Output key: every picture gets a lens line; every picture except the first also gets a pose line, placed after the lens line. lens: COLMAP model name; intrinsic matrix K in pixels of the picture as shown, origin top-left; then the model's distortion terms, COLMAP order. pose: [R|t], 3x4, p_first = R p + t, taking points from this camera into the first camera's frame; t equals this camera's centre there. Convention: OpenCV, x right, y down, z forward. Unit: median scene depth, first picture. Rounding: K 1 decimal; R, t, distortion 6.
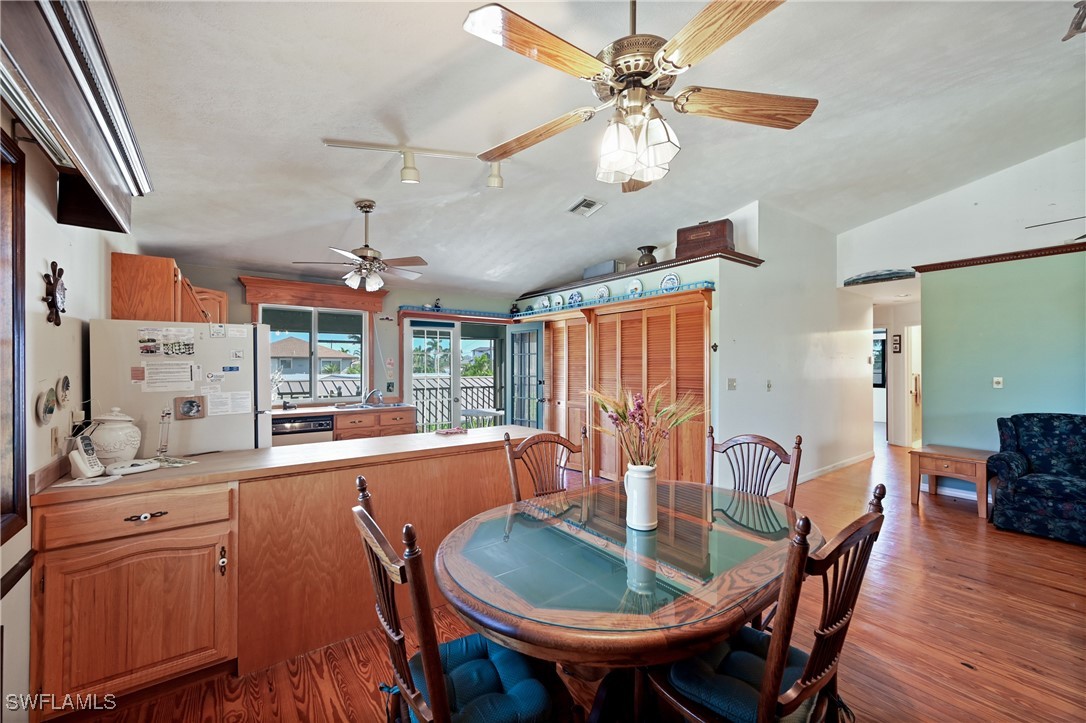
lens RADIAL K [[434.8, 0, 542.5], [0, 434.8, 364.7], [0, 0, 1]] dist [-0.000293, 0.000442]
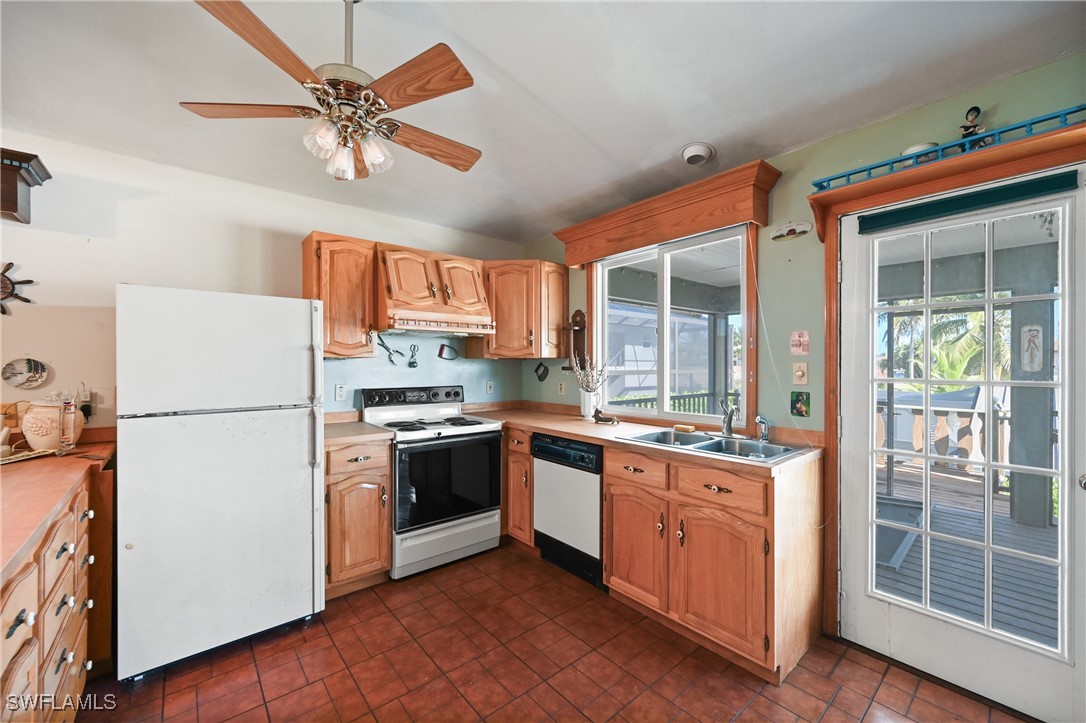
lens RADIAL K [[434.8, 0, 537.8], [0, 434.8, 364.4], [0, 0, 1]] dist [-0.000293, 0.000442]
pose [[0.061911, 0.004322, -0.998072, 0.028199], [0.003655, 0.999983, 0.004557, 0.013075], [0.998075, -0.003930, 0.061894, 0.738824]]
